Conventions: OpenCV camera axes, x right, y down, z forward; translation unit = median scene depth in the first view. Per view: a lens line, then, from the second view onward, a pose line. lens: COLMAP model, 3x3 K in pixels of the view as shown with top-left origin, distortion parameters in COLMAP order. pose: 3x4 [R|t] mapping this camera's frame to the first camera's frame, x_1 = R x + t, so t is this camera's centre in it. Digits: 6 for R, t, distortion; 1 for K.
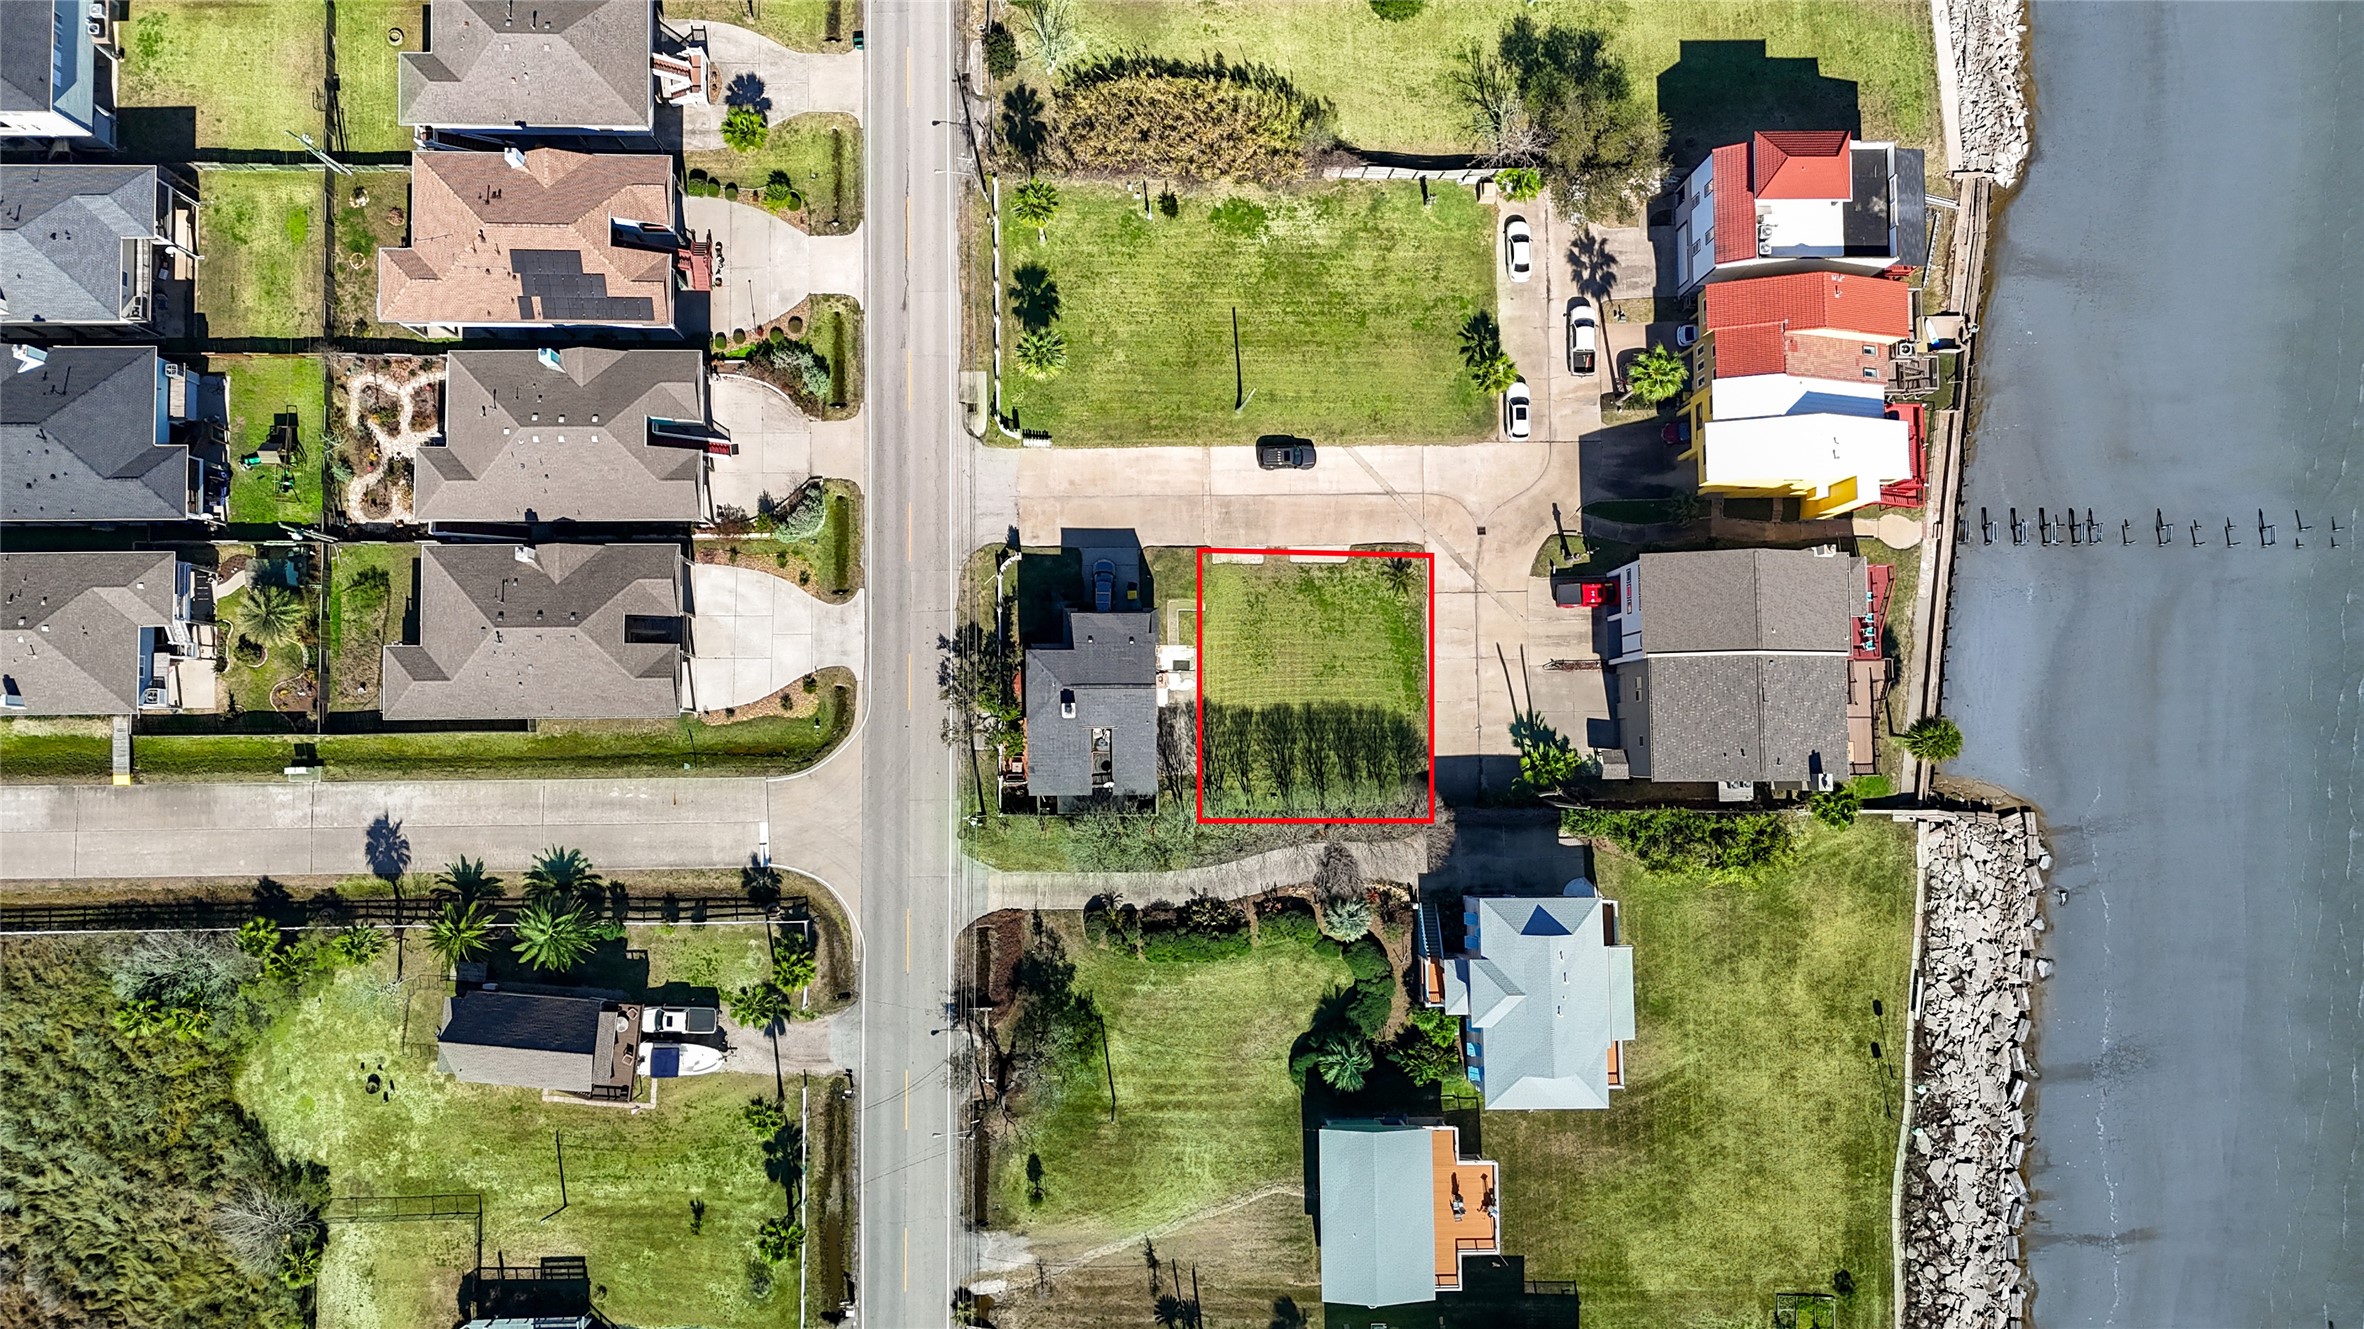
lens RADIAL K [[1756.7, 0, 1182.0], [0, 1756.7, 664.5], [0, 0, 1]] dist [0.113098, -0.141198]
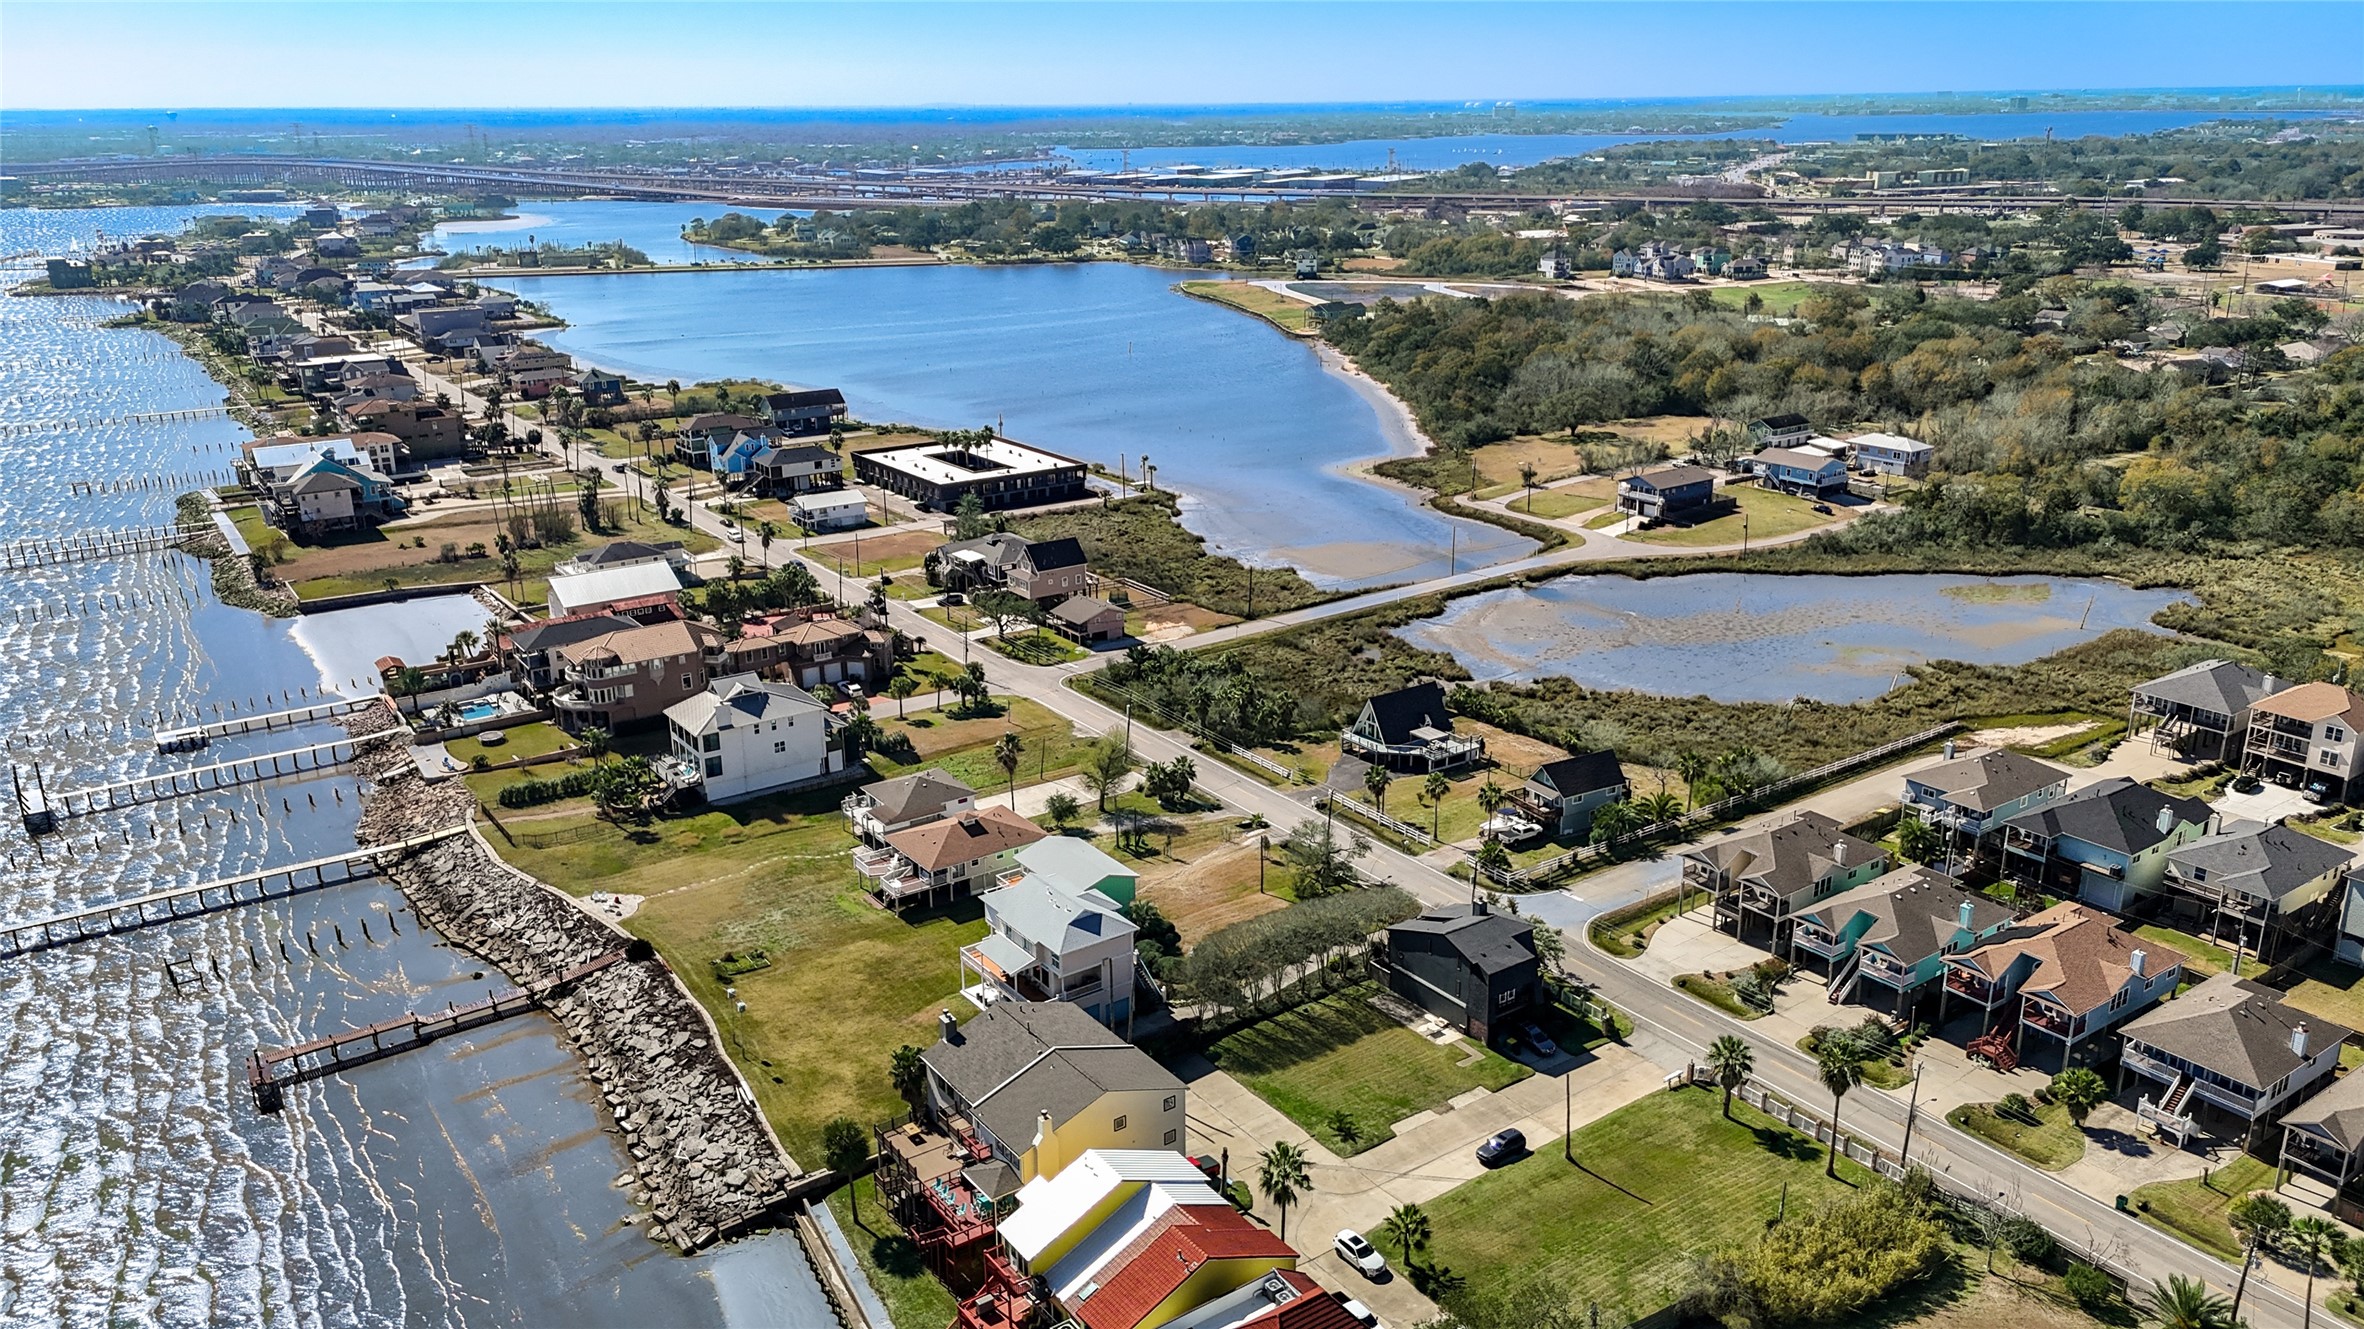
lens RADIAL K [[1718.1, 0, 1182.0], [0, 1718.1, 664.5], [0, 0, 1]] dist [0.105837, -0.132007]
pose [[-0.822747, 0.151425, -0.547867, 0.736724], [-0.568142, -0.189595, 0.800793, -0.781737], [0.017387, 0.970116, 0.242020, 0.479337]]
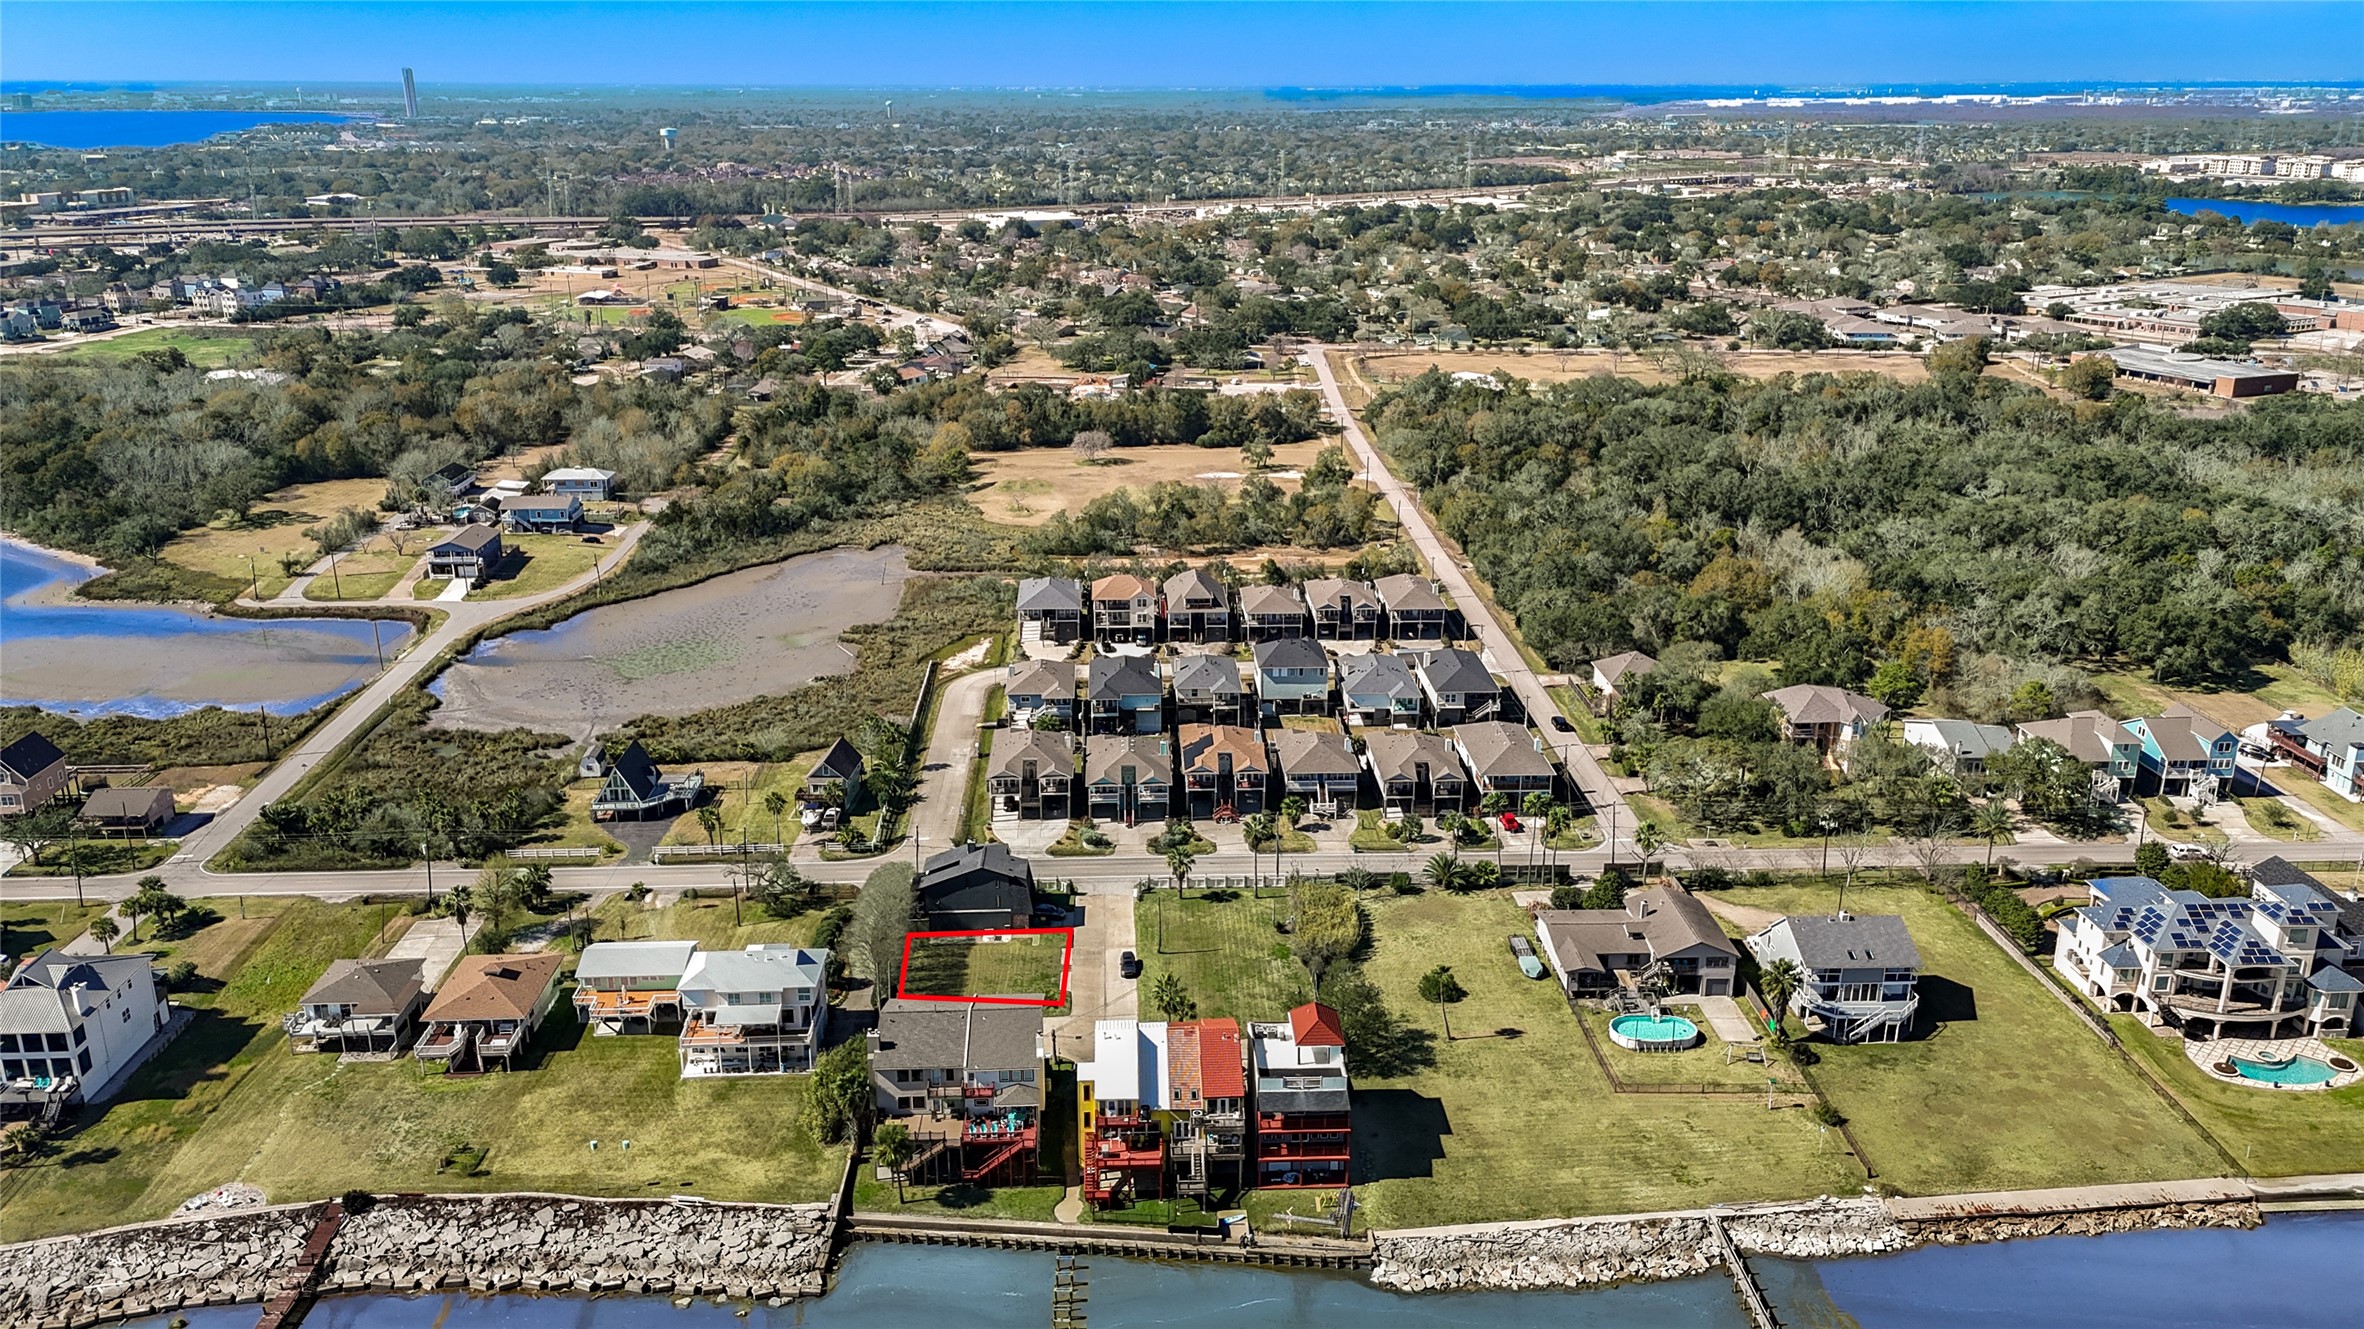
lens RADIAL K [[1756.7, 0, 1182.0], [0, 1756.7, 664.5], [0, 0, 1]] dist [0.113098, -0.141198]
pose [[0.031201, 0.279356, -0.959680, 1.502111], [-0.997607, 0.067972, -0.012648, -0.165787], [0.061698, 0.957779, 0.280809, 0.311924]]
